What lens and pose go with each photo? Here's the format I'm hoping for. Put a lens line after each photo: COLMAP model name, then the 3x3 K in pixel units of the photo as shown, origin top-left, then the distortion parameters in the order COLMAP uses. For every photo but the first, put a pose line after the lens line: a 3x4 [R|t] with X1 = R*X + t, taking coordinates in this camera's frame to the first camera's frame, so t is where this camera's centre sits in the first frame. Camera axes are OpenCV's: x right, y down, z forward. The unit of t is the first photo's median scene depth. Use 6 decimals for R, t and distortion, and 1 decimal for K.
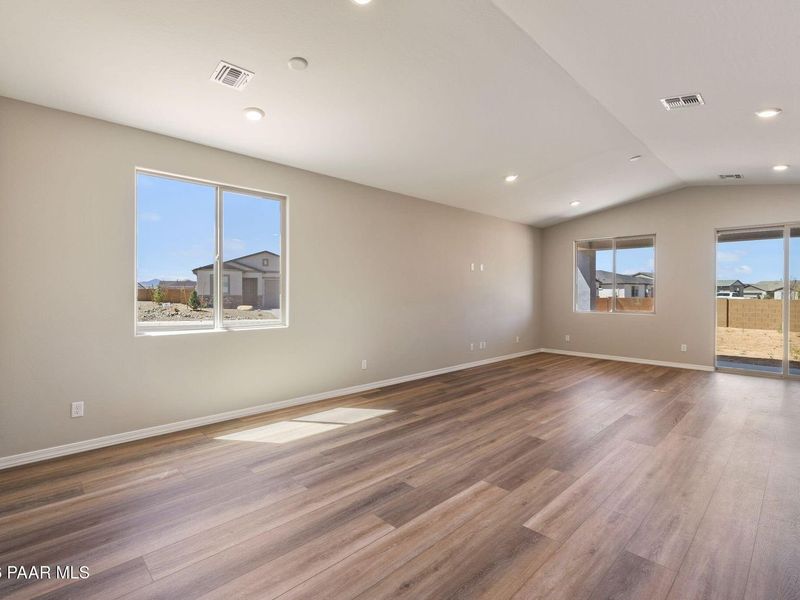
lens RADIAL K [[395.1, 0, 394.5], [0, 395.1, 295.3], [0, 0, 1]] dist [-0.002923, 0.001814]
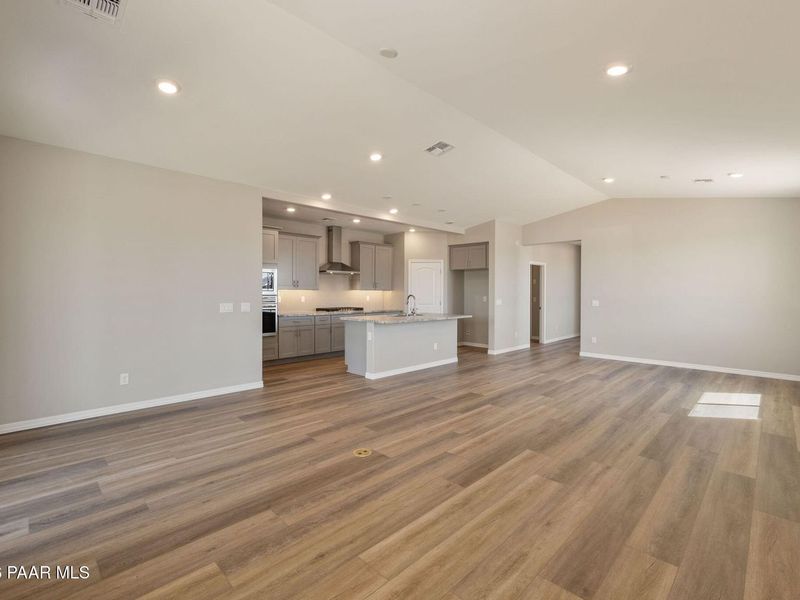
lens RADIAL K [[370.3, 0, 398.0], [0, 370.3, 296.2], [0, 0, 1]] dist [-0.001651, 0.002355]
pose [[-0.999853, -0.007990, -0.015176, 0.804482], [-0.008222, 0.999849, 0.015299, -0.014939], [0.015052, 0.015421, -0.999768, 2.038499]]
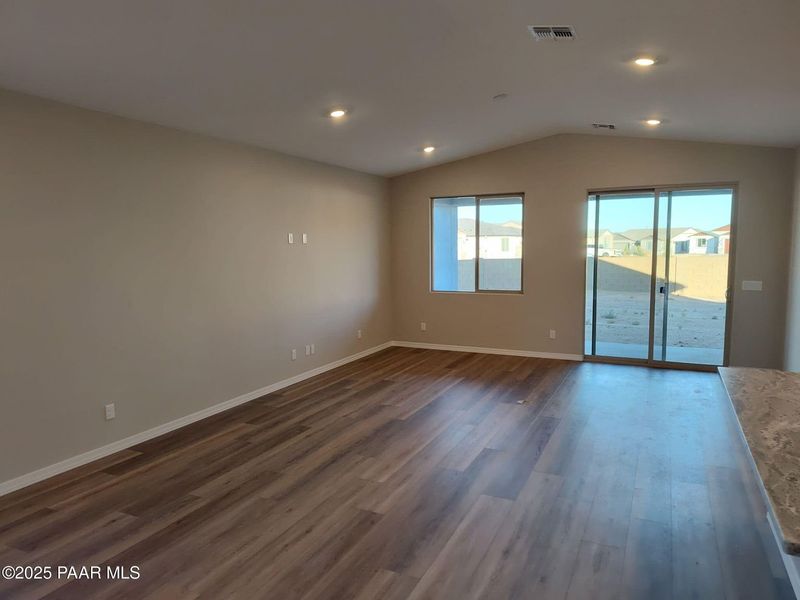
lens RADIAL K [[544.6, 0, 403.5], [0, 544.6, 306.7], [0, 0, 1]] dist [0.033384, -0.025921]
pose [[0.936132, -0.054156, 0.347453, 0.081353], [0.015372, 0.993428, 0.113426, -0.101601], [-0.351312, -0.100840, 0.930812, 0.088803]]
